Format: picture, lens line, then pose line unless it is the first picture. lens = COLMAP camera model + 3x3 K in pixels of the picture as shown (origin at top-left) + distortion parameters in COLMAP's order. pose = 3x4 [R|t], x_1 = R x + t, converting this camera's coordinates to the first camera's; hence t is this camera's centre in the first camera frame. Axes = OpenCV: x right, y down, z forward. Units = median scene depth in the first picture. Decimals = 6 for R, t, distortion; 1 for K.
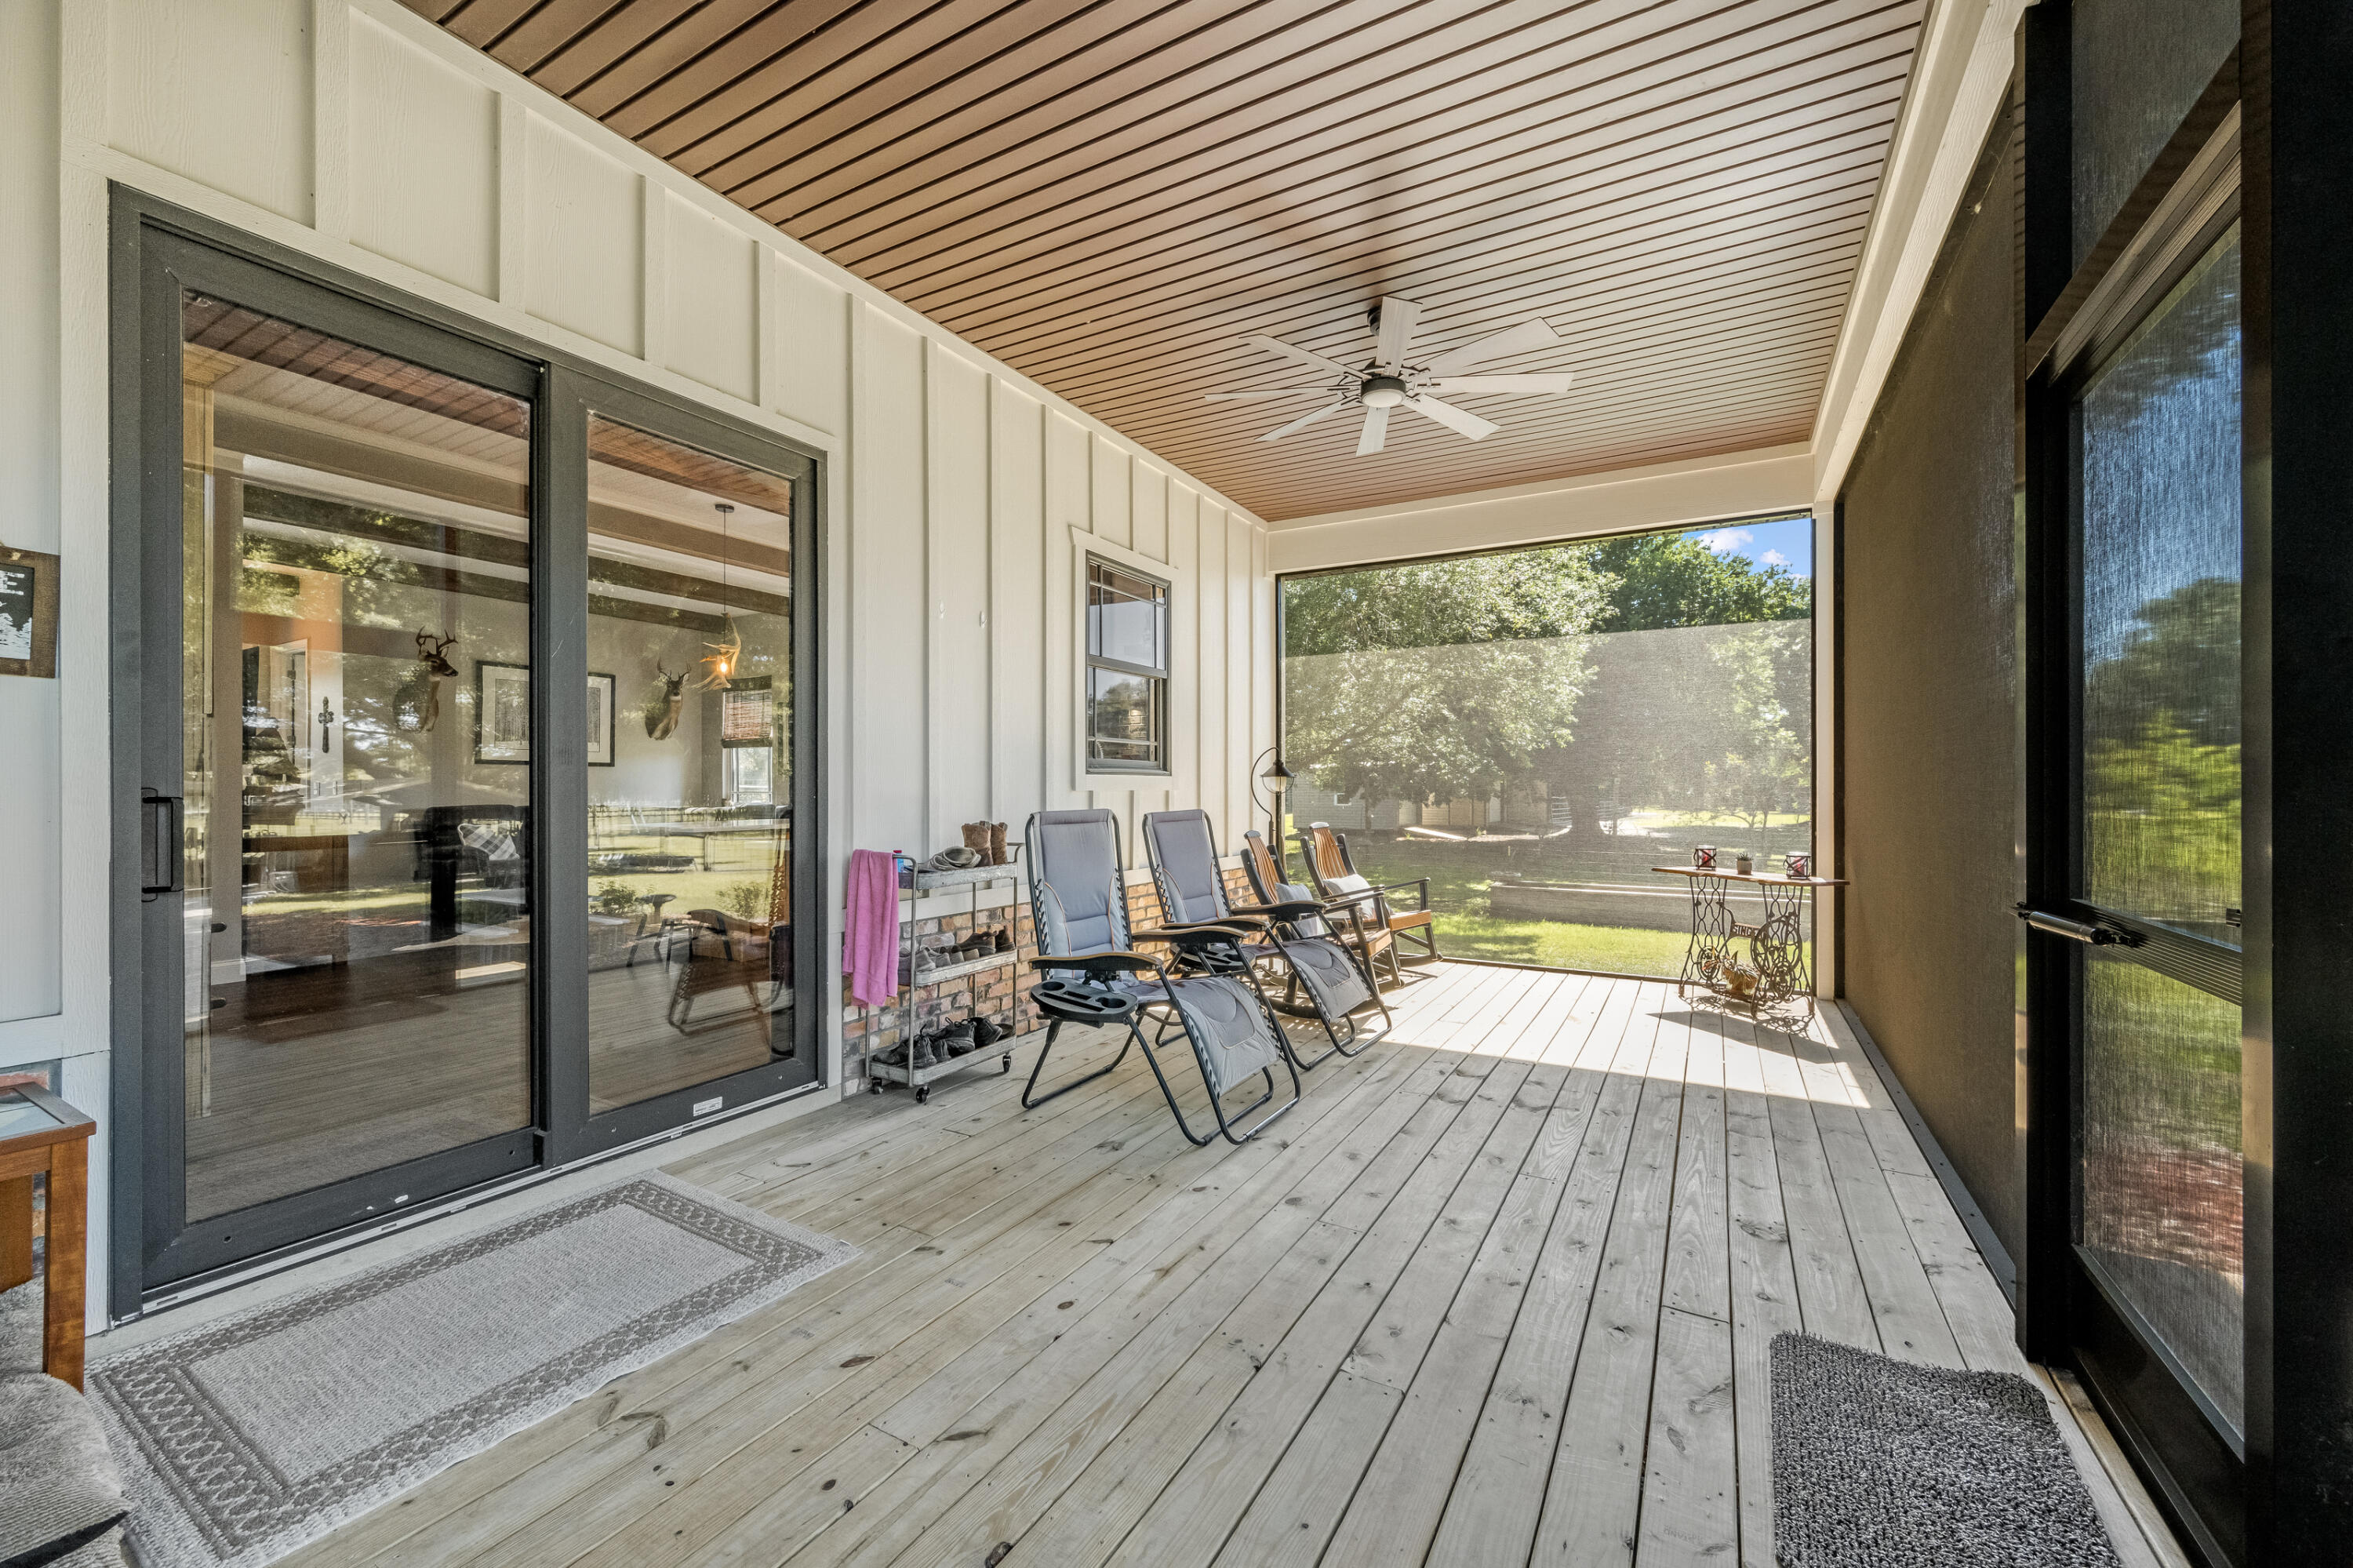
lens RADIAL K [[916.0, 0, 1174.3], [0, 916.0, 797.1], [0, 0, 1]] dist [0.000950, 0.000046]
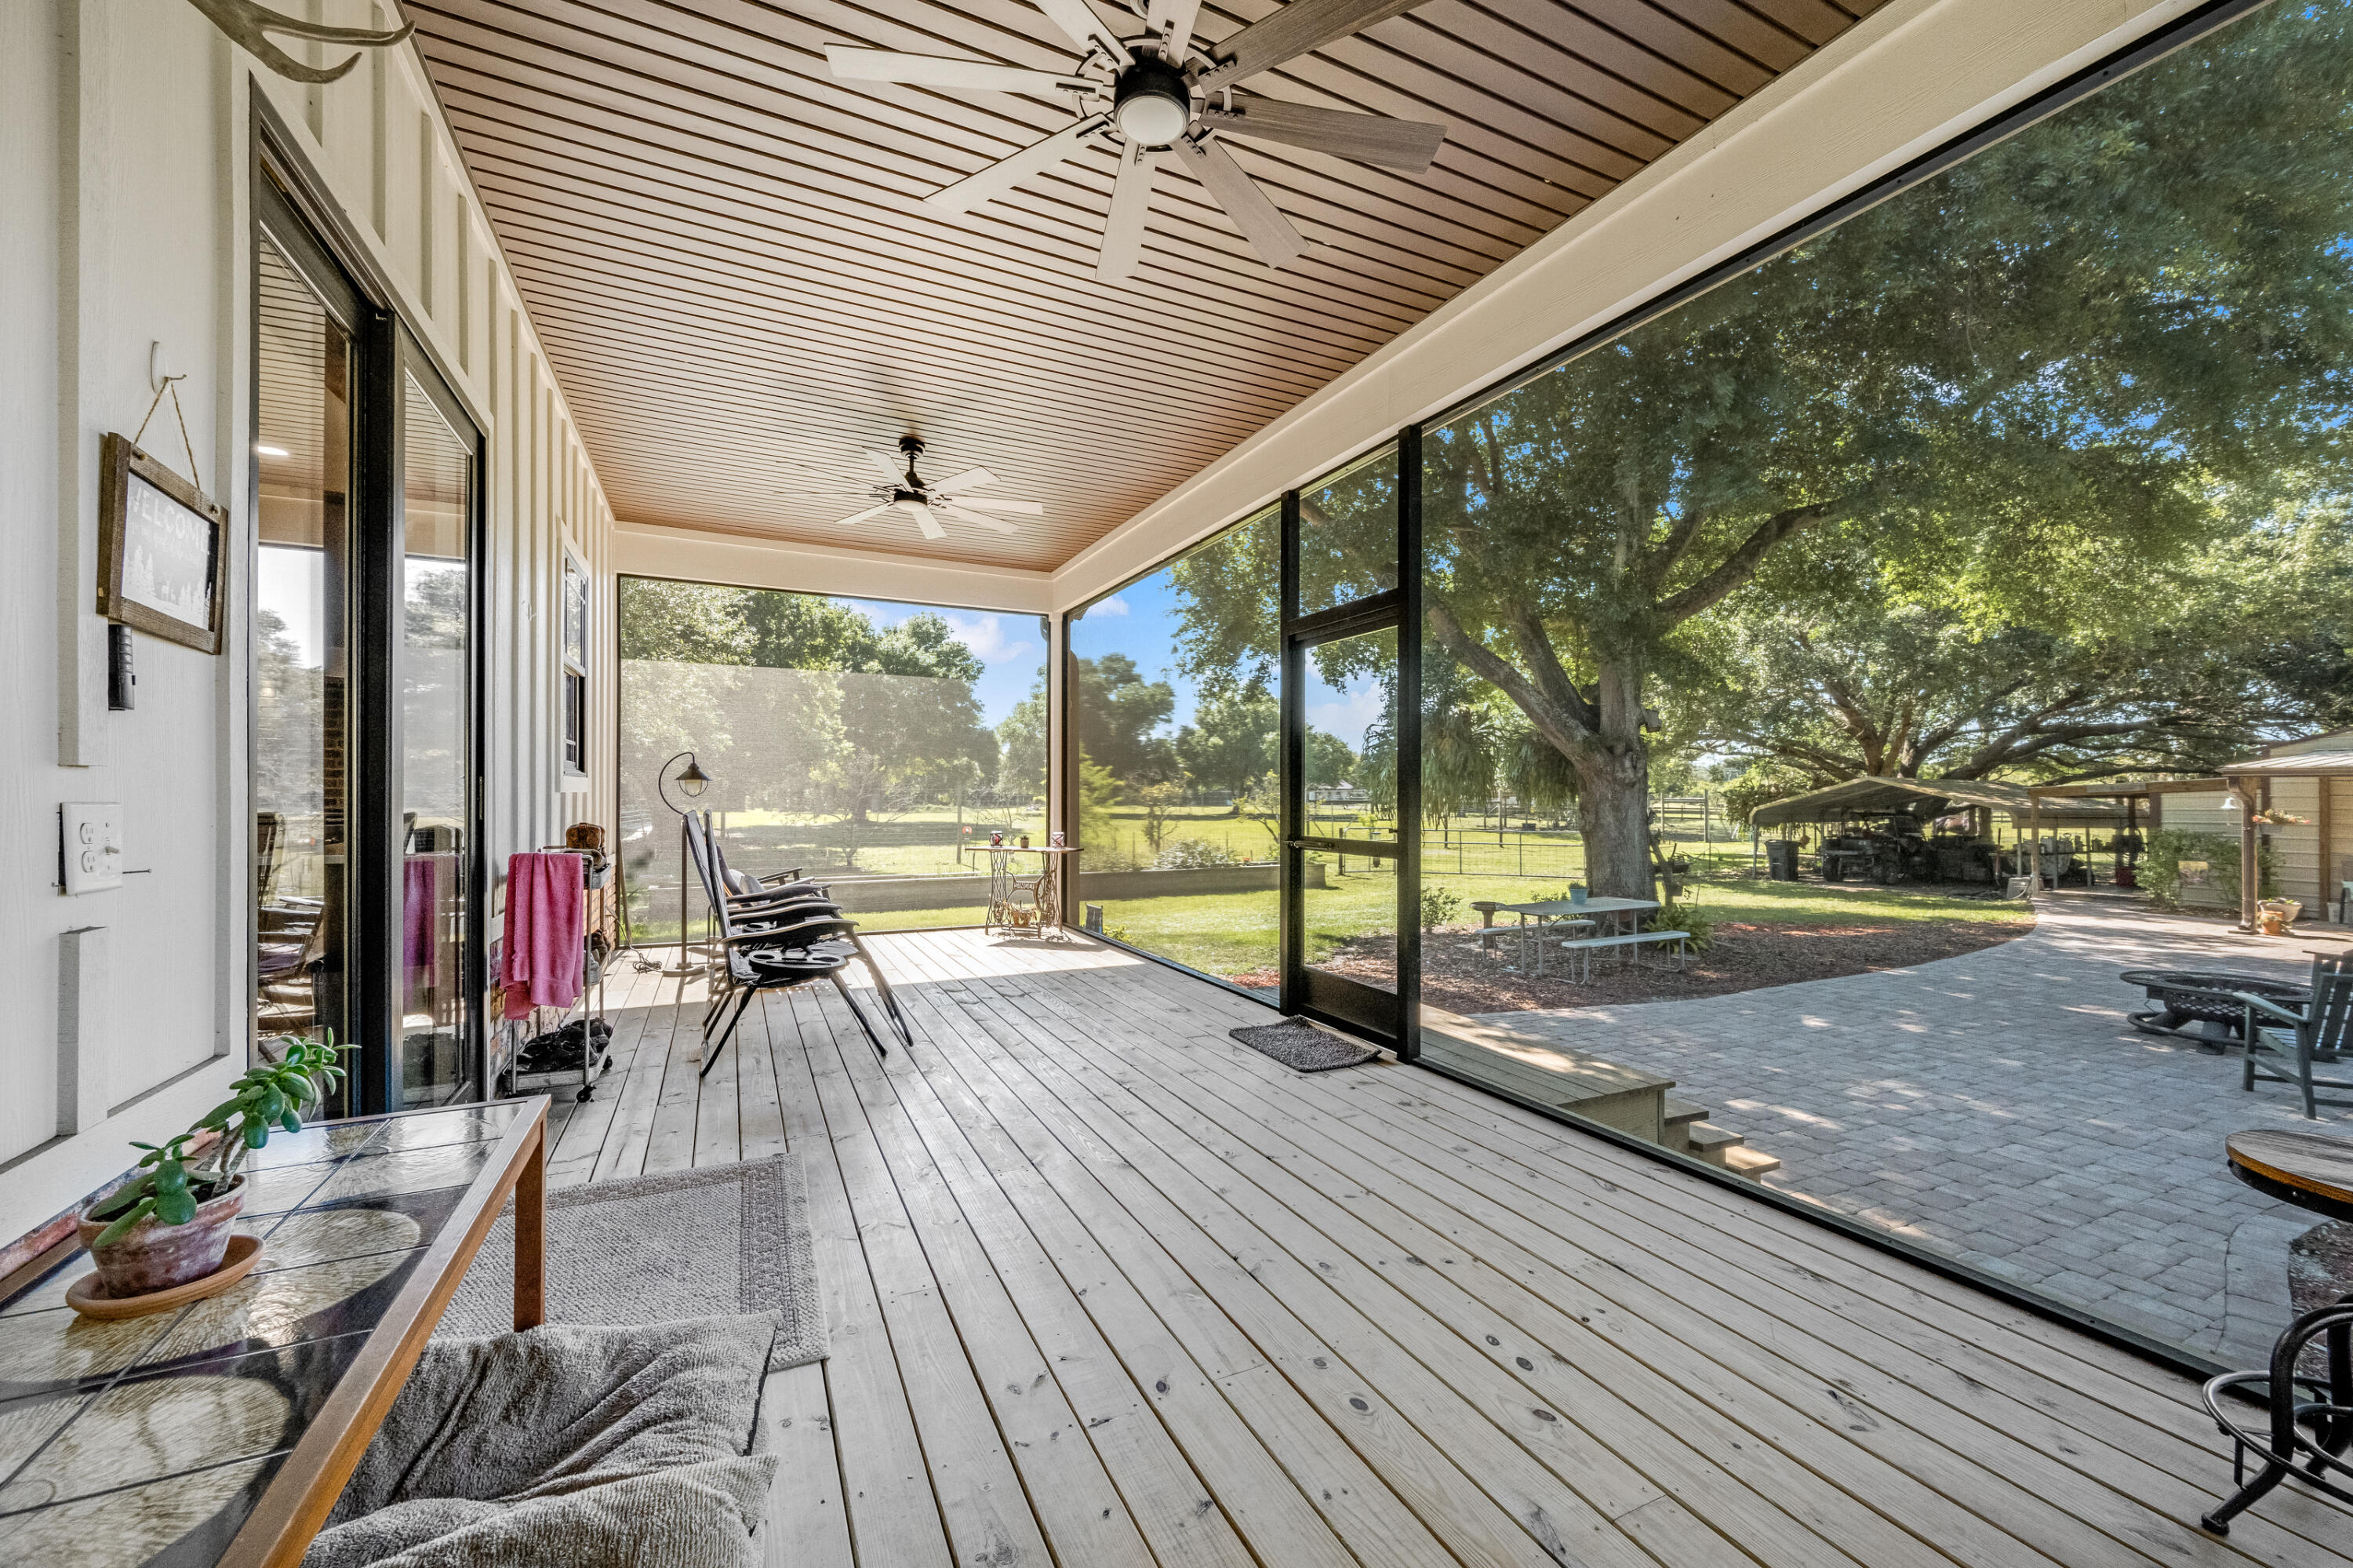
lens RADIAL K [[916.0, 0, 1174.3], [0, 916.0, 797.1], [0, 0, 1]] dist [0.000950, 0.000046]
pose [[0.550659, 0.002056, 0.834728, -0.704079], [-0.001811, 0.999998, -0.001269, 0.000457], [-0.834728, -0.000813, 0.550661, -0.081880]]
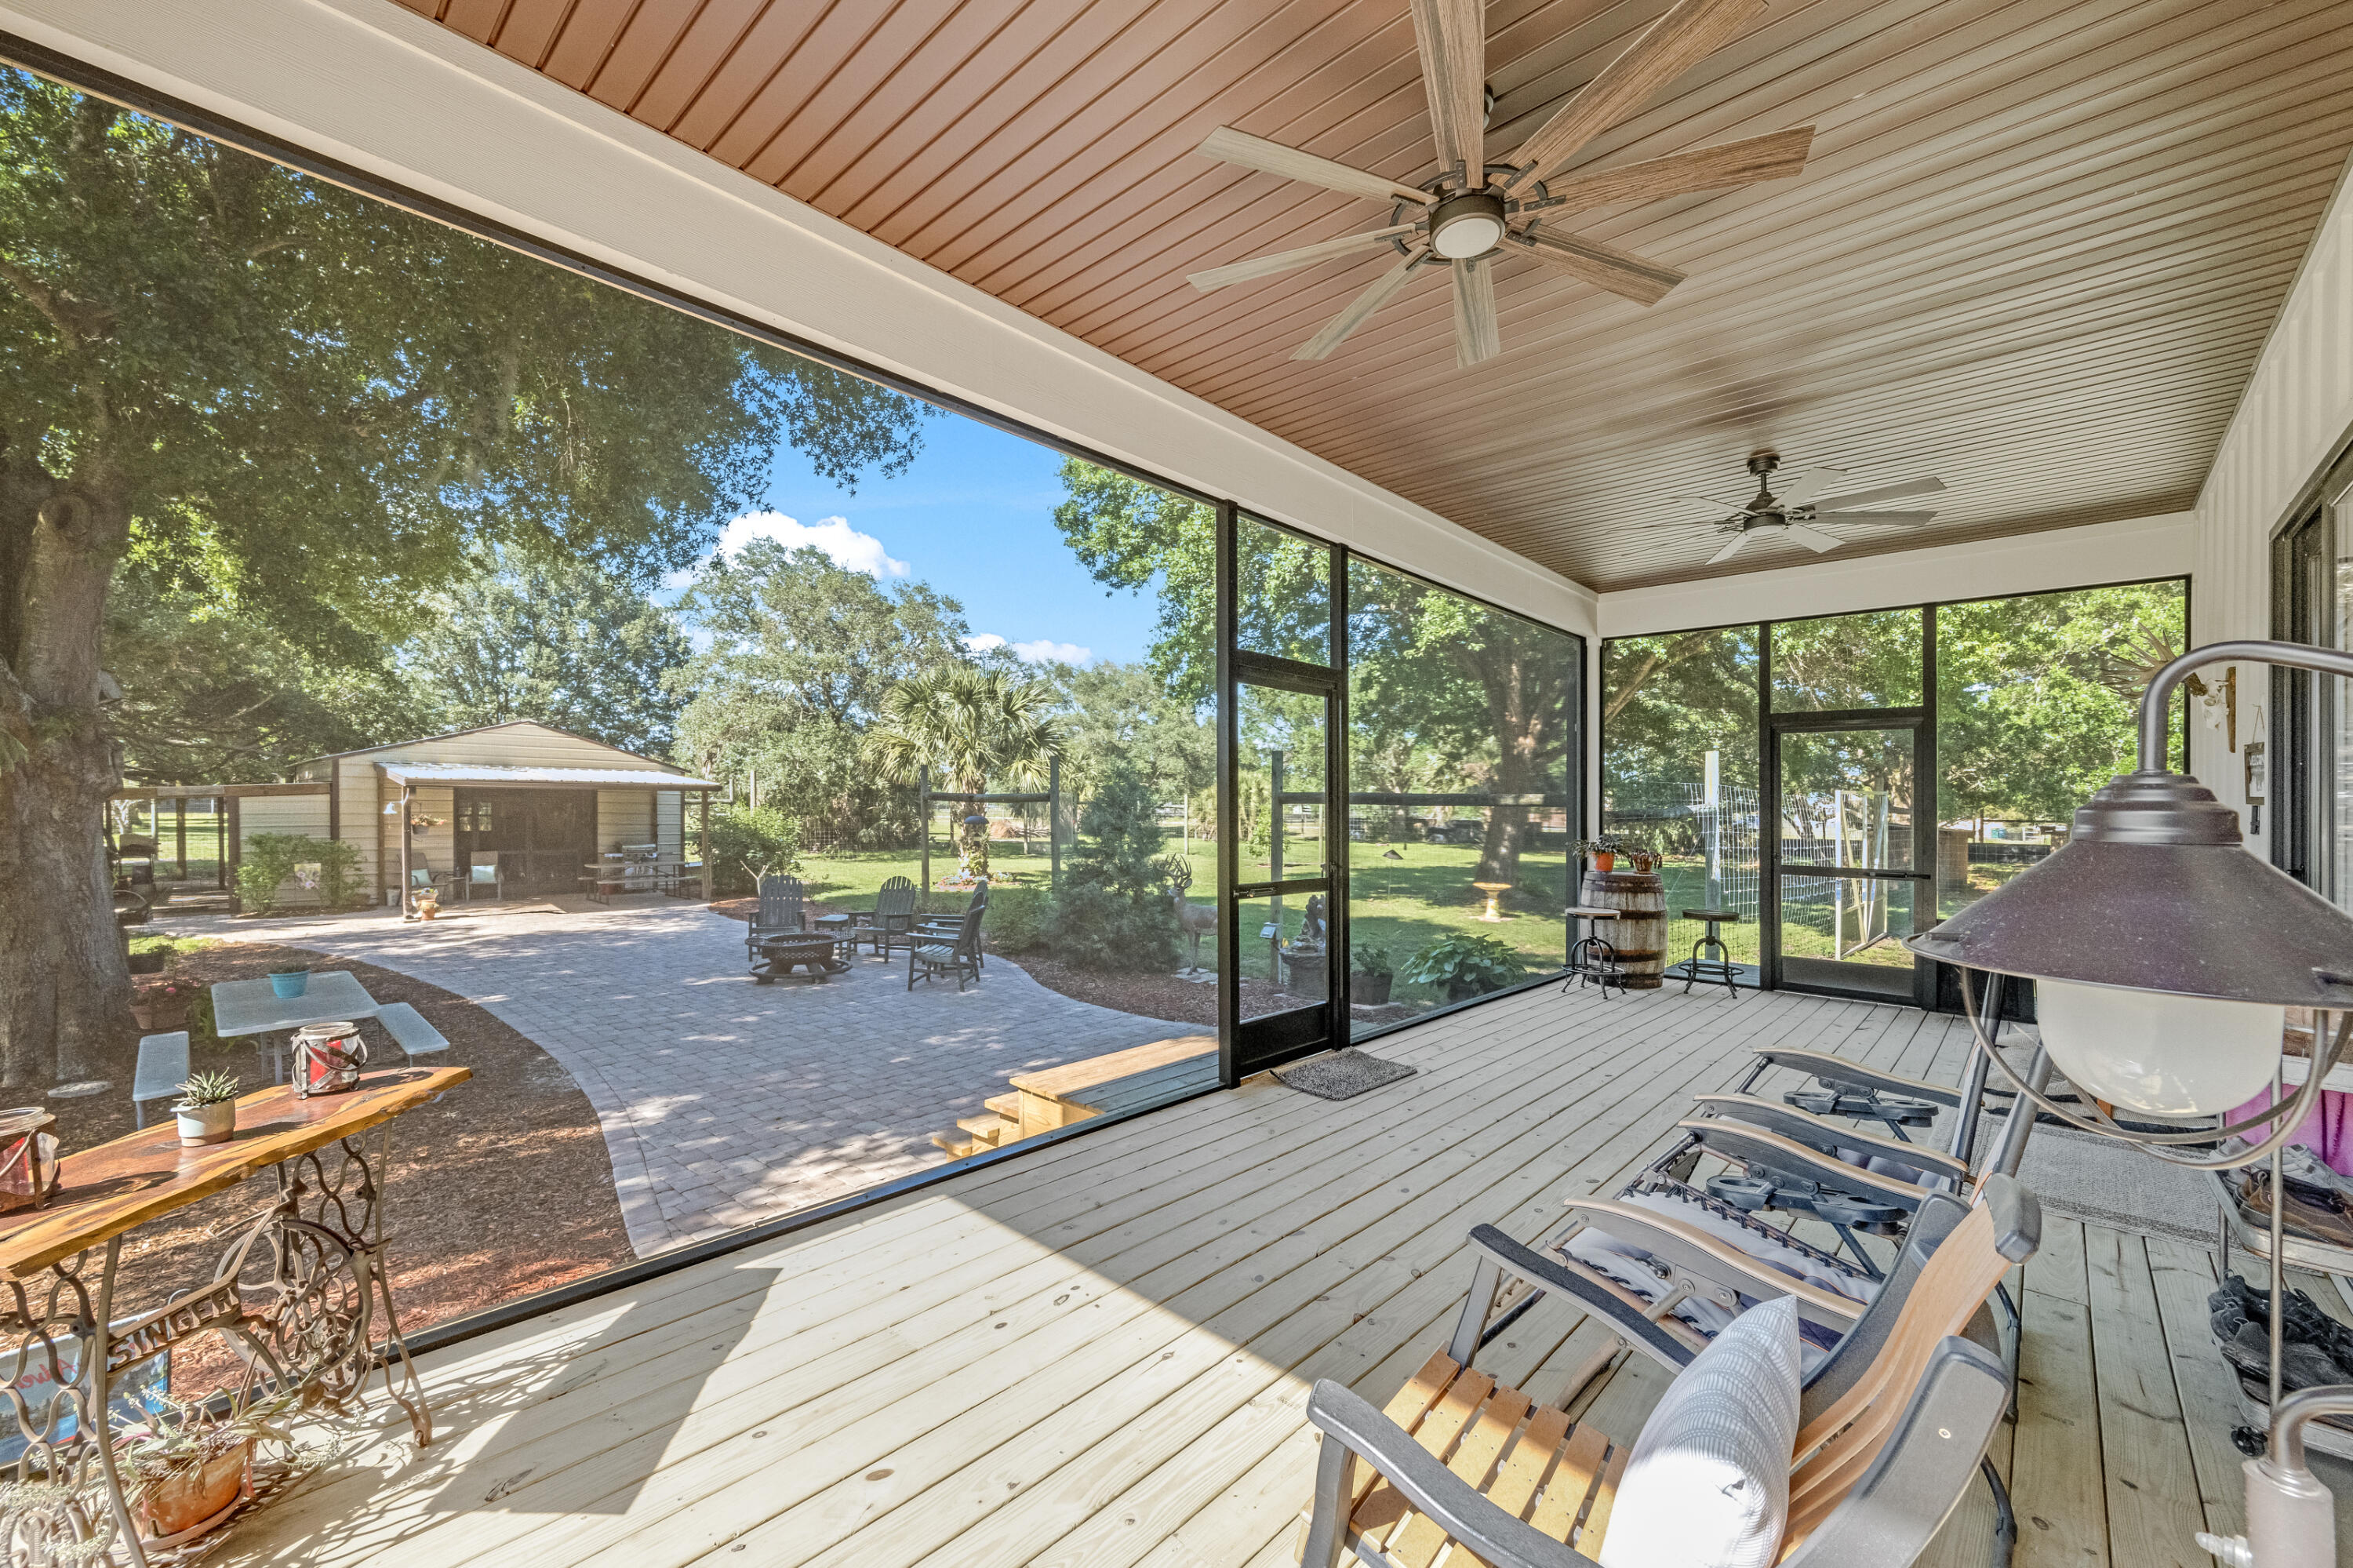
lens RADIAL K [[916.0, 0, 1174.3], [0, 916.0, 797.1], [0, 0, 1]] dist [0.000950, 0.000046]
pose [[-0.978461, -0.005602, 0.206356, 0.321956], [-0.007990, 0.999910, -0.010737, -0.040283], [-0.206278, -0.012154, -0.978418, 1.649256]]
